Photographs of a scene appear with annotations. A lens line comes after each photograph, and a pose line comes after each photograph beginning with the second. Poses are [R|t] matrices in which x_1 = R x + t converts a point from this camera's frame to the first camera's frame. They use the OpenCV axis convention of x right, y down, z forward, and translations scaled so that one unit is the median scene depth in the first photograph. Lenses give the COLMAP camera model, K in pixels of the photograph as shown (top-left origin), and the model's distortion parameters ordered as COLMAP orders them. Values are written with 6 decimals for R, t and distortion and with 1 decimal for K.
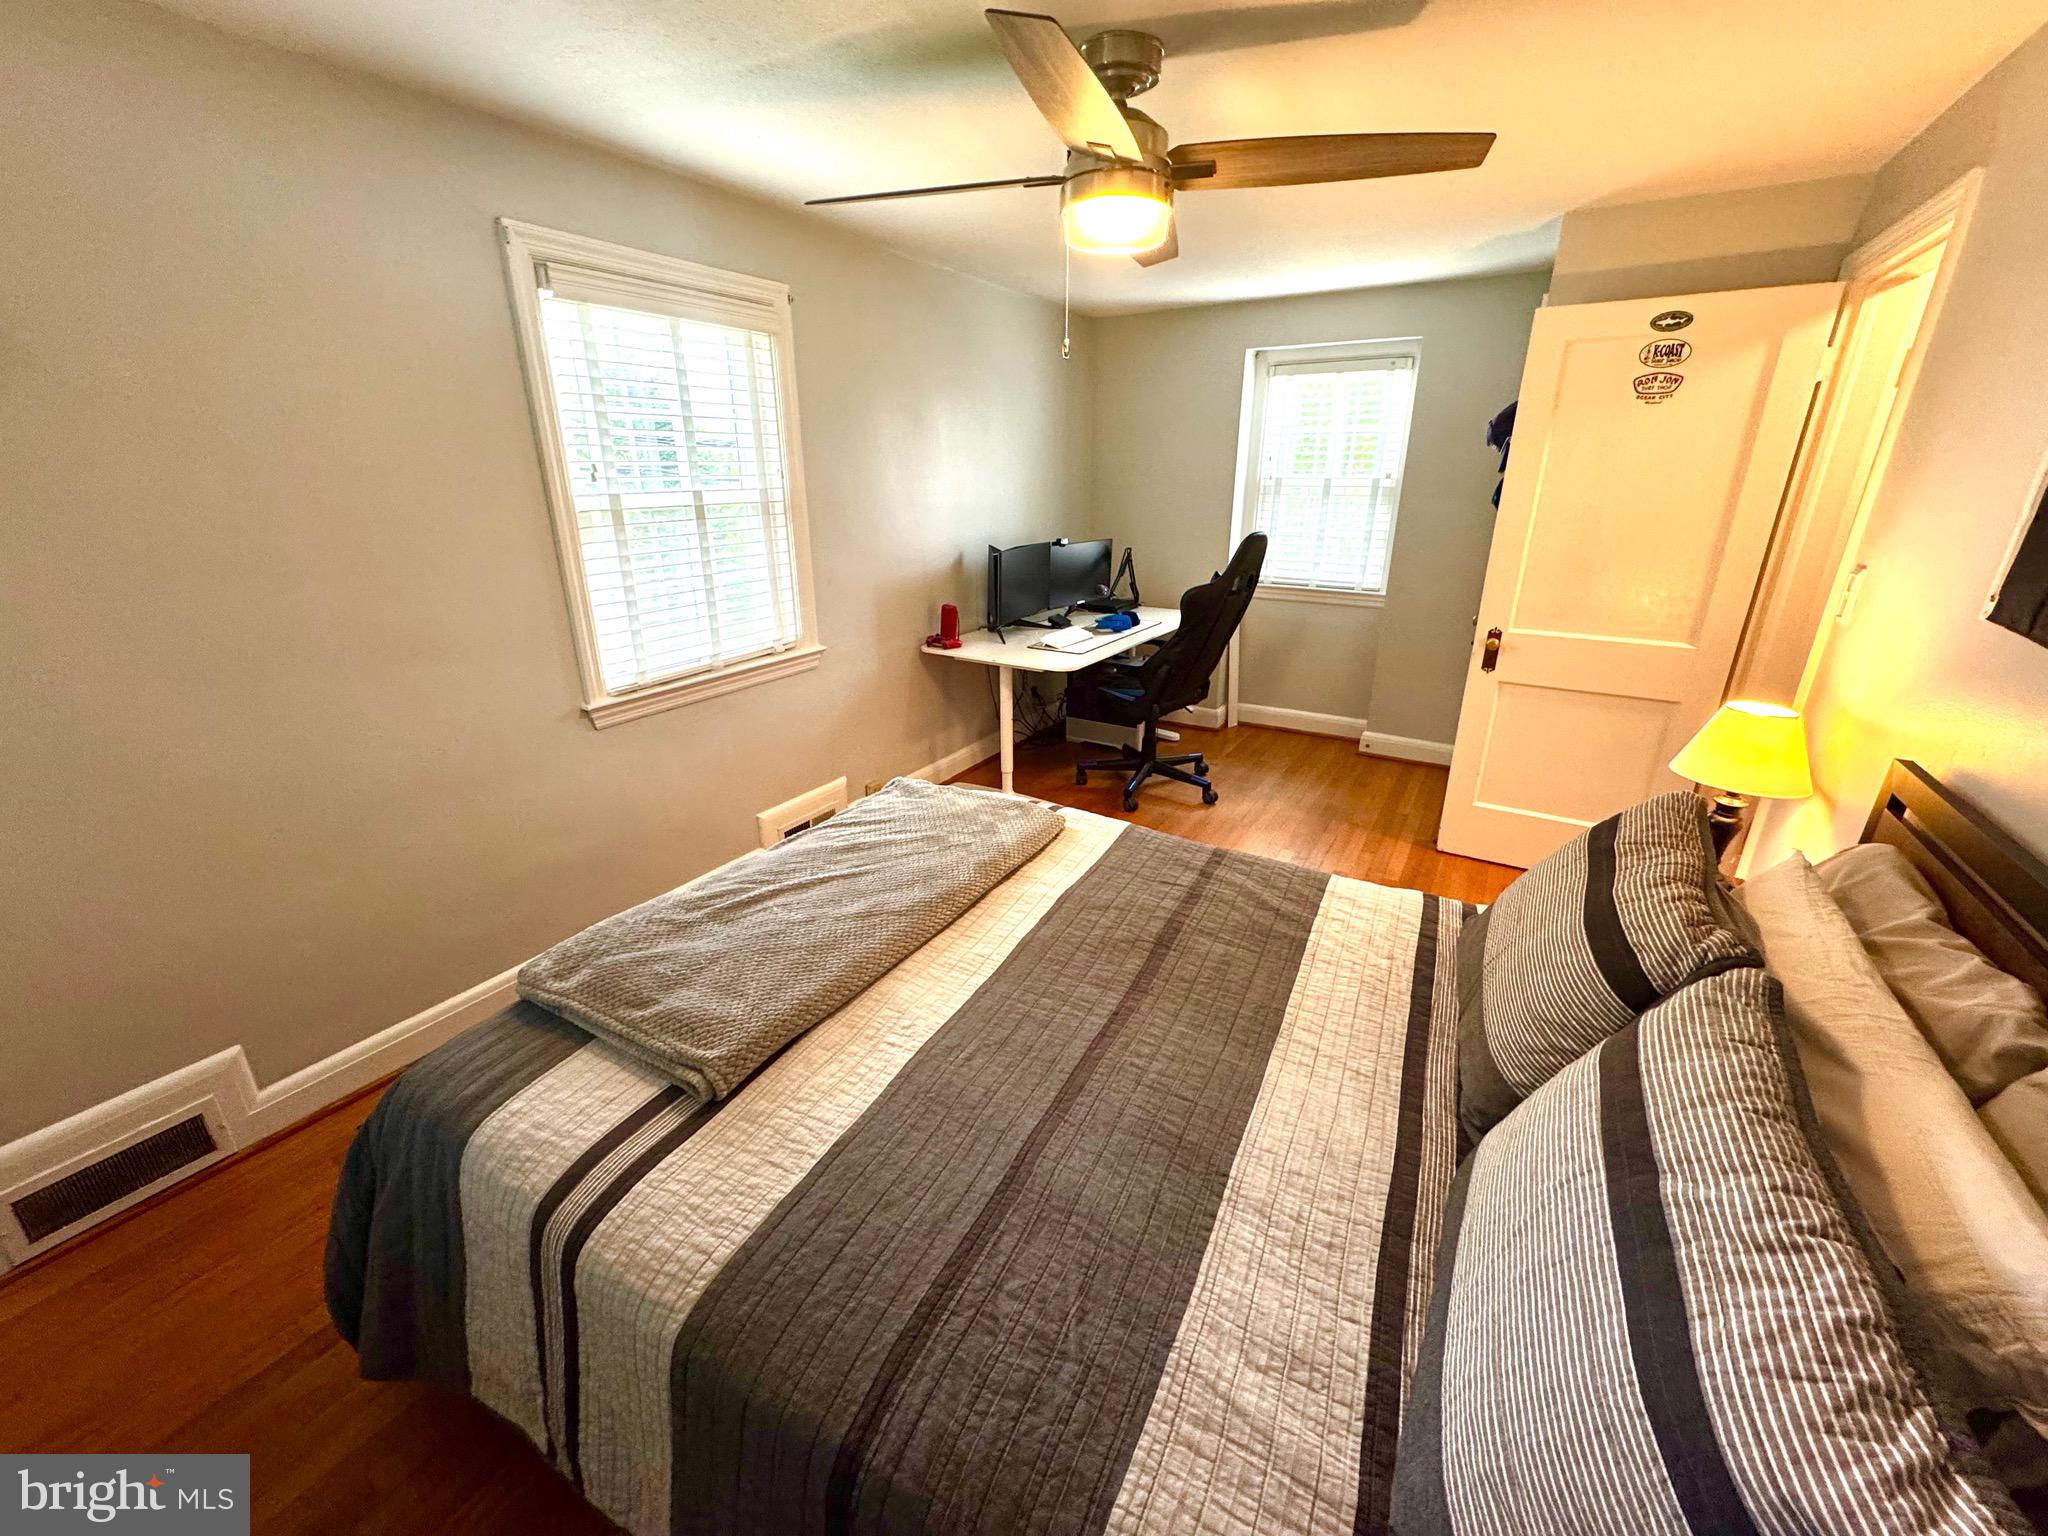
lens RADIAL K [[818.5, 0, 1007.0], [0, 818.5, 770.2], [0, 0, 1]] dist [0.000273, -0.000057]
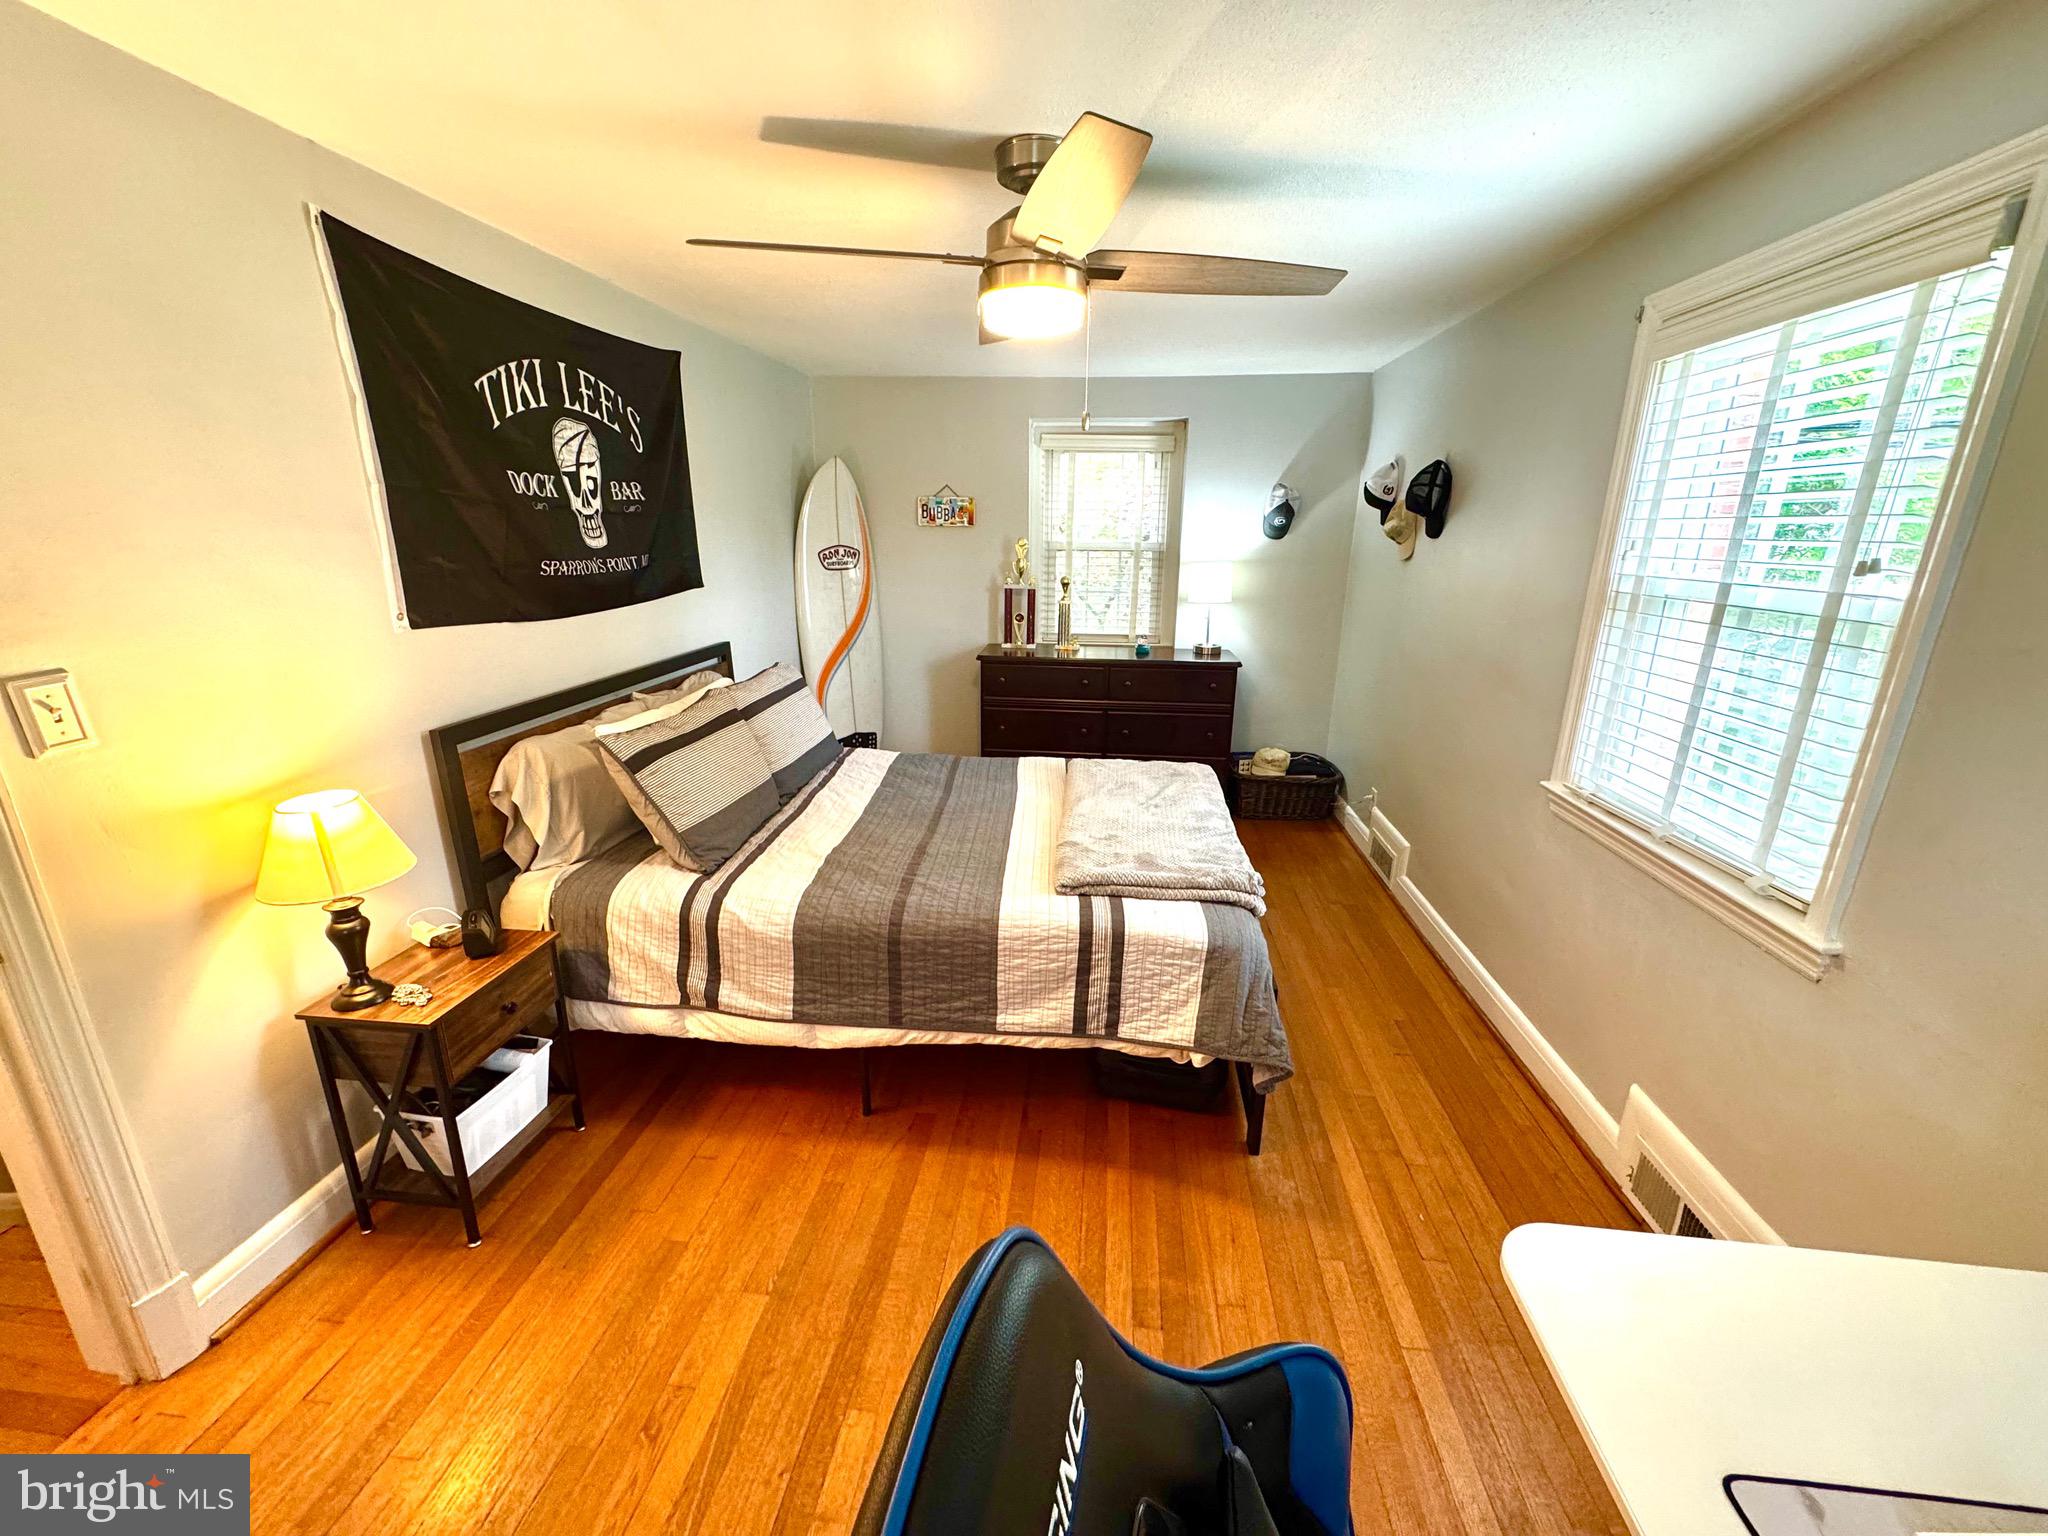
lens RADIAL K [[818.5, 0, 1028.1], [0, 818.5, 764.7], [0, 0, 1]] dist [0.000273, -0.000057]
pose [[-0.896087, 0.121277, -0.426990, 0.409515], [-0.159046, 0.810356, 0.563940, -0.494798], [0.414407, 0.573250, -0.706860, 1.291938]]
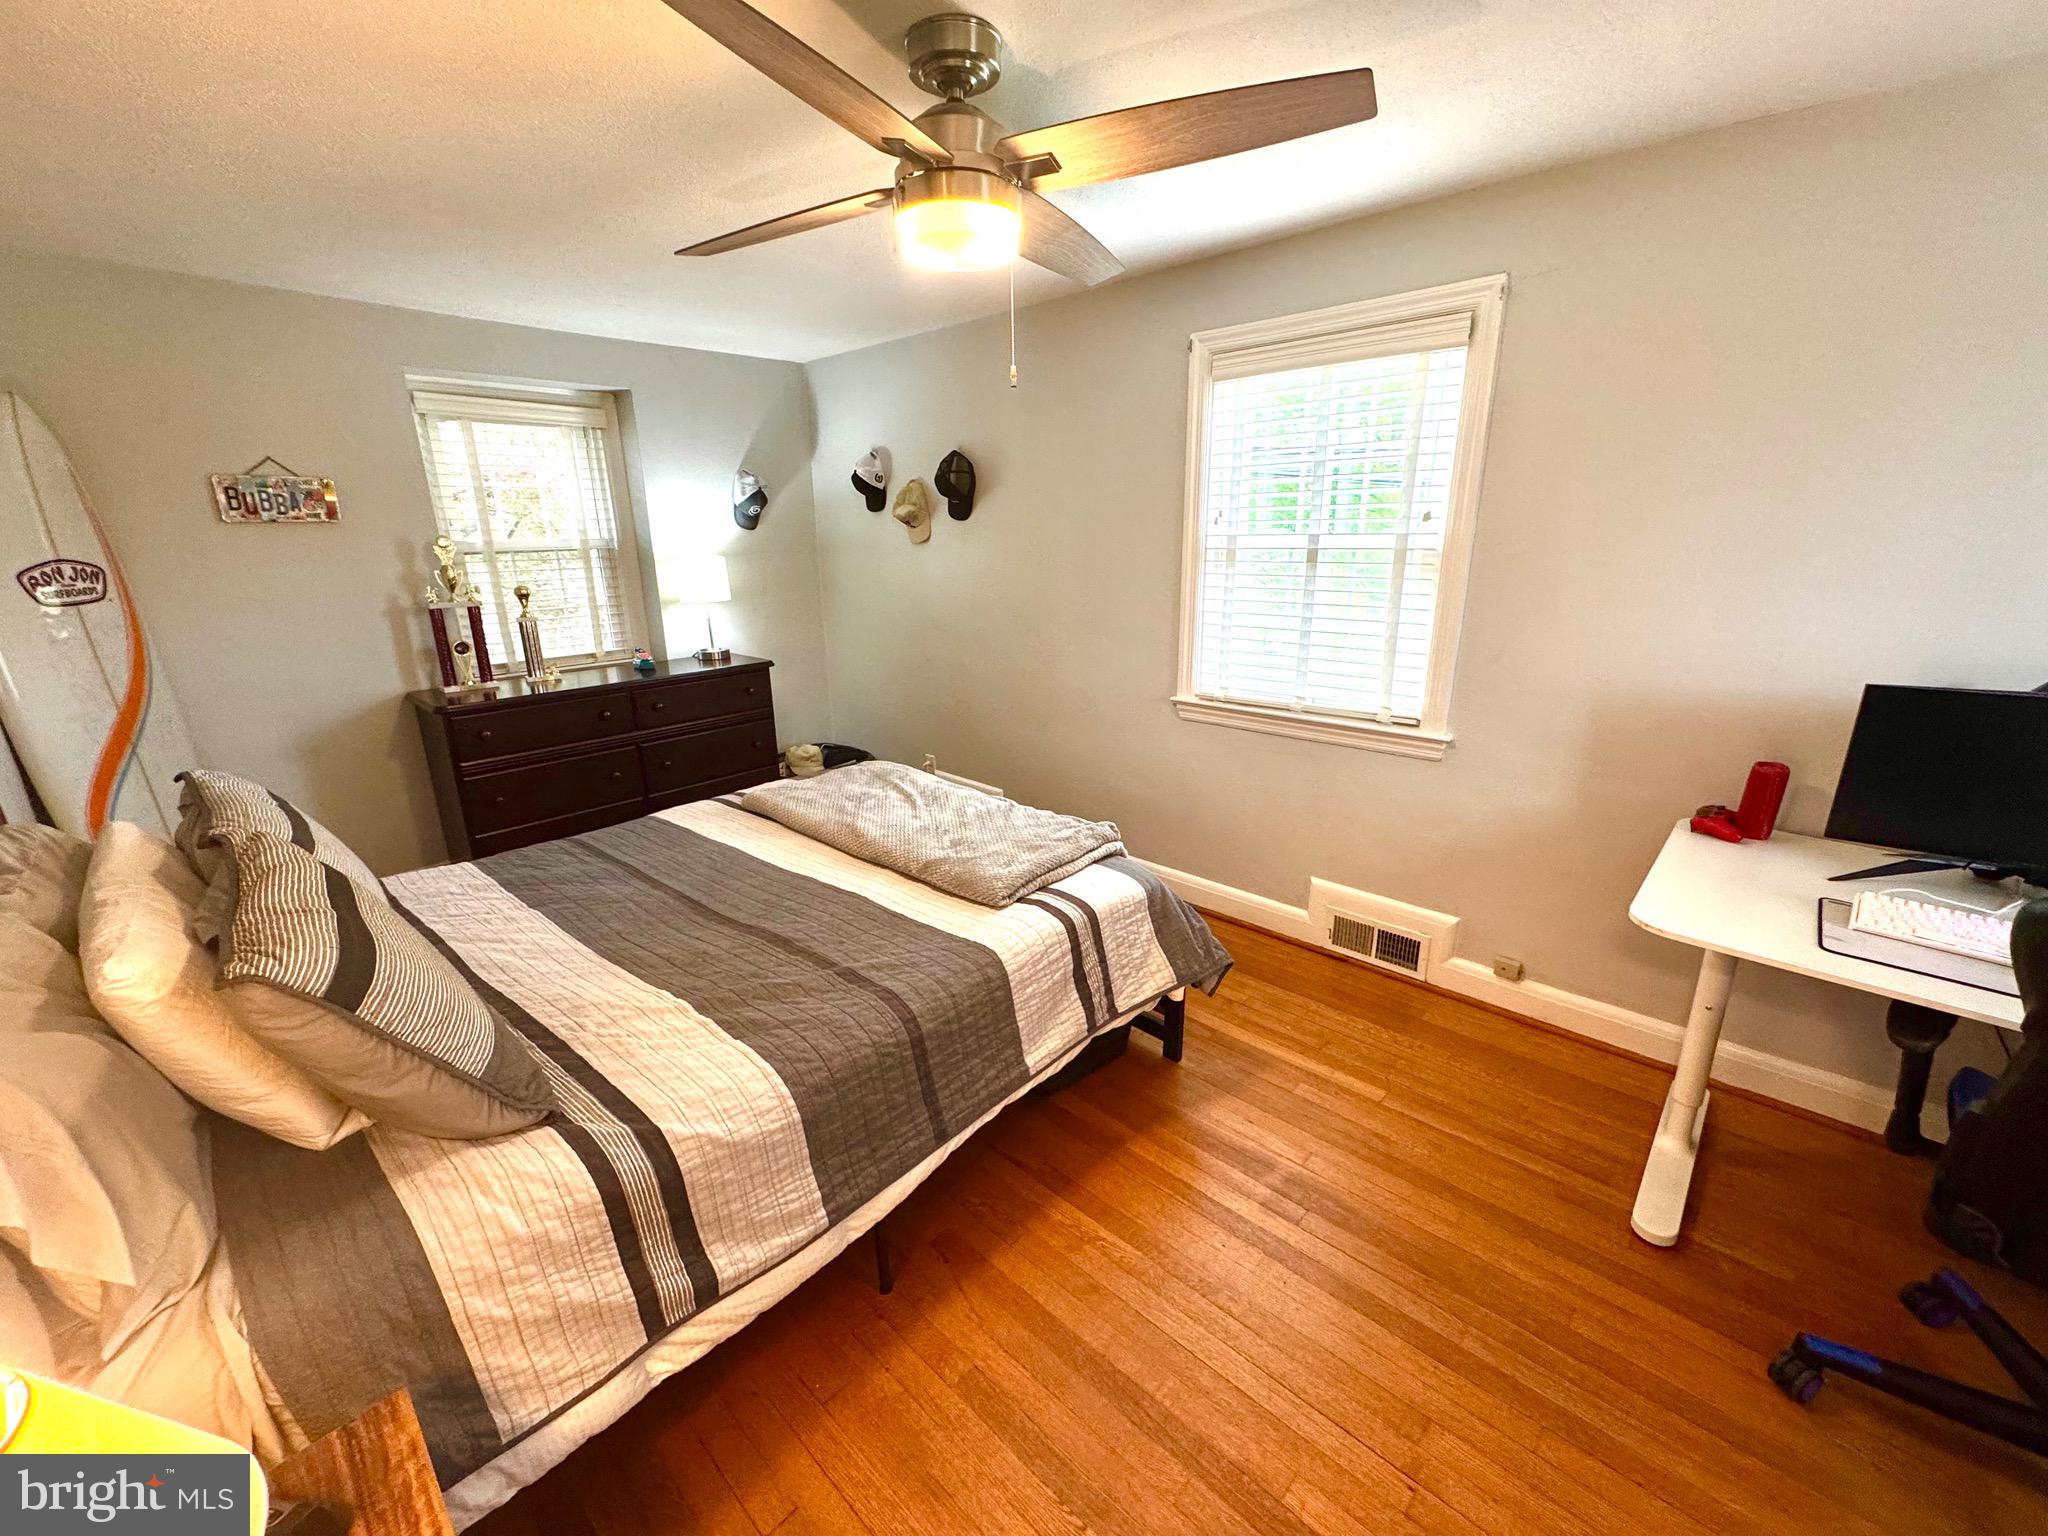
lens RADIAL K [[818.5, 0, 1022.0], [0, 818.5, 764.4], [0, 0, 1]] dist [0.000273, -0.000057]
pose [[-0.189472, 0.282661, -0.940321, 0.693887], [-0.325812, 0.885309, 0.331774, -0.302216], [0.926254, 0.369229, -0.075647, 0.834395]]
